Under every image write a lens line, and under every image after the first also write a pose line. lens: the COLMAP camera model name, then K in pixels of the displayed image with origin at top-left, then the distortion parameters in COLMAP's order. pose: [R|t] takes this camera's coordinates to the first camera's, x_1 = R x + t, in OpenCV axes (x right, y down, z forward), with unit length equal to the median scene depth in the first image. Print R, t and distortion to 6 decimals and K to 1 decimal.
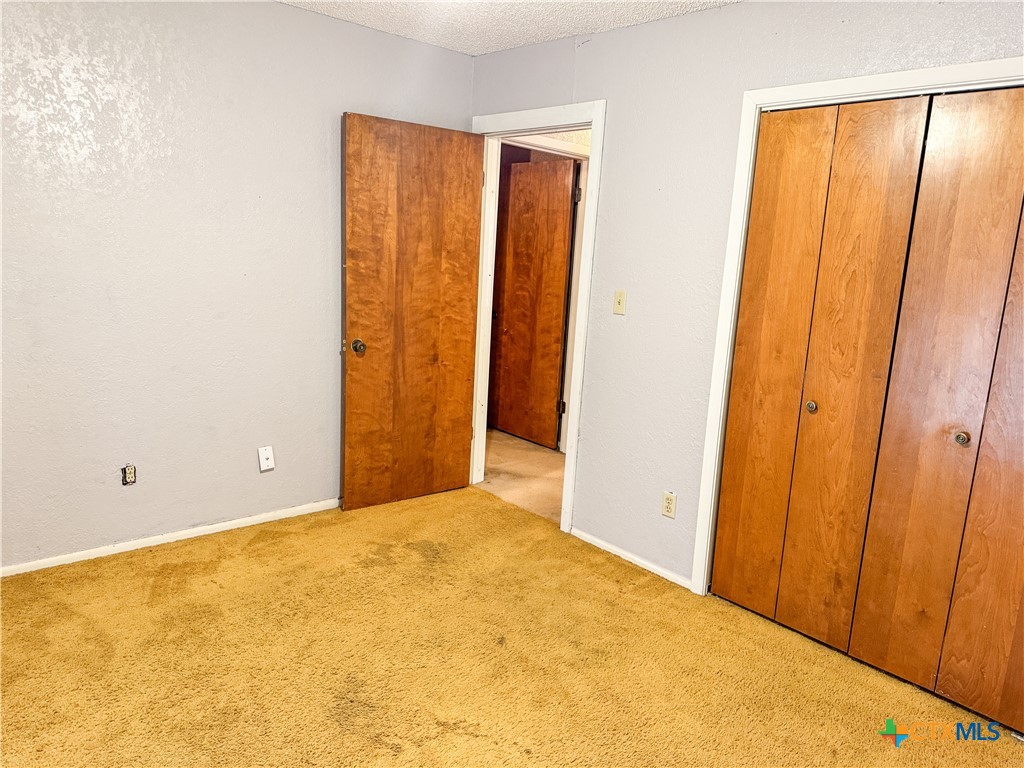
lens RADIAL K [[712.4, 0, 510.4], [0, 712.4, 381.0], [0, 0, 1]] dist [-0.000618, -0.008004]
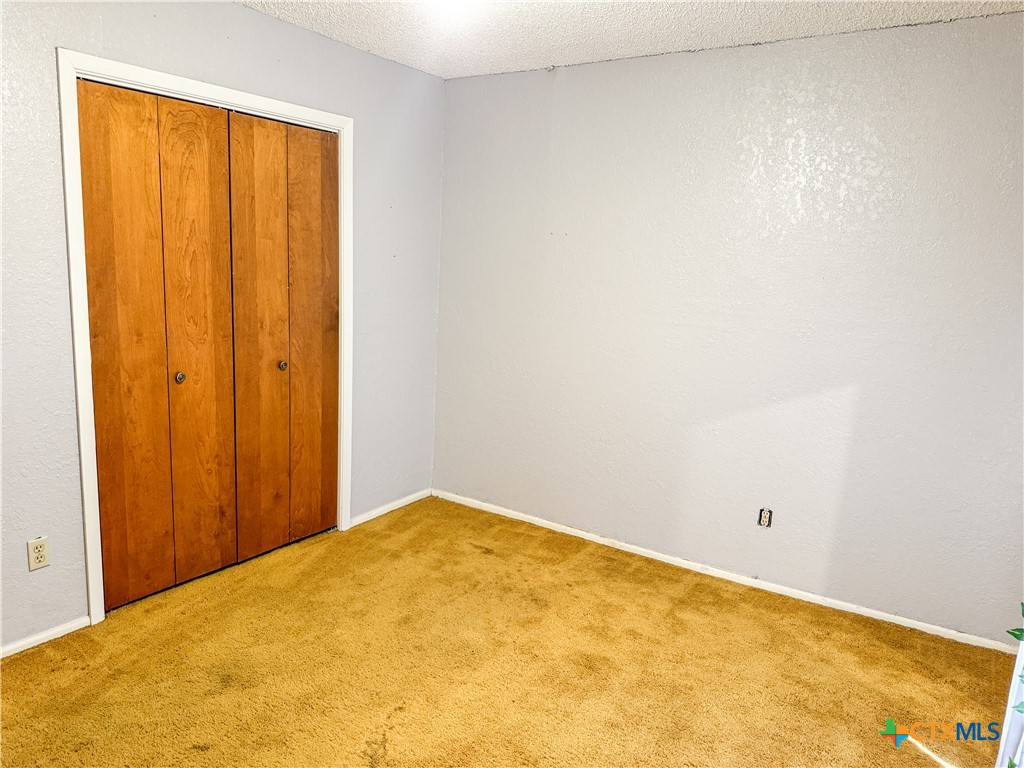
lens RADIAL K [[712.4, 0, 511.8], [0, 712.4, 385.5], [0, 0, 1]] dist [-0.000618, -0.008004]
pose [[-0.237371, -0.243912, 0.940299, -0.733988], [0.121103, 0.952983, 0.277773, -0.196198], [-0.963841, 0.179808, -0.196672, 0.739180]]
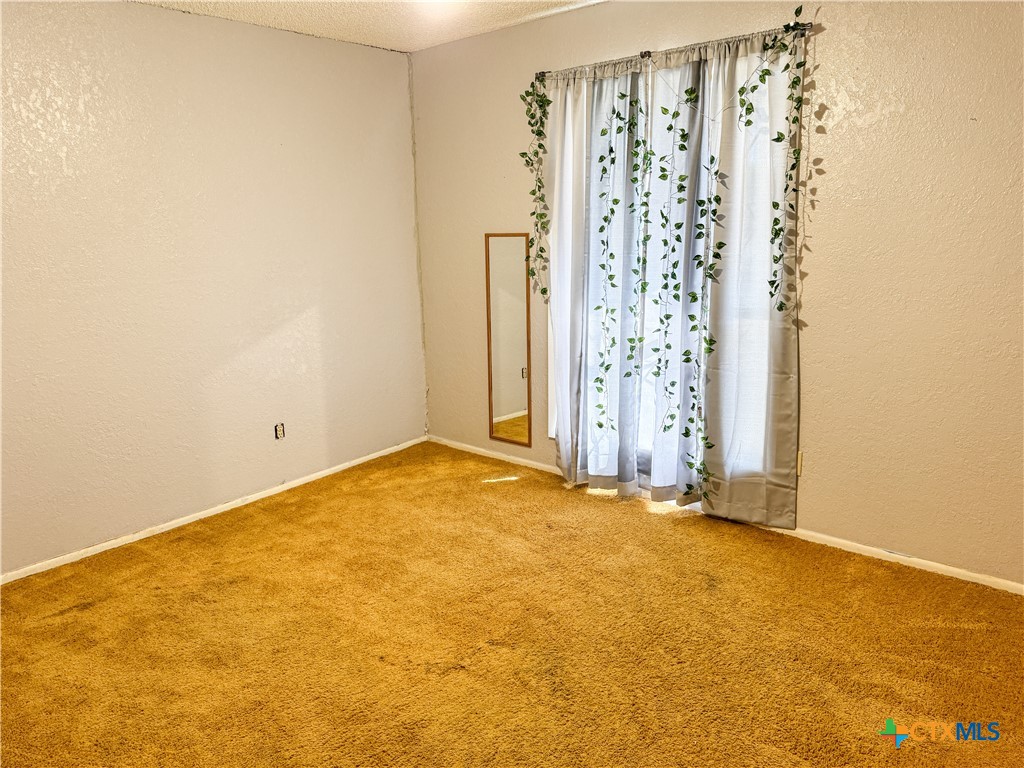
lens RADIAL K [[712.4, 0, 512.9], [0, 712.4, 384.0], [0, 0, 1]] dist [-0.000618, -0.008004]
pose [[-0.994033, -0.007671, -0.108807, -0.035607], [-0.050884, 0.914949, 0.400349, -0.288238], [0.096482, 0.403497, -0.909880, 1.480828]]
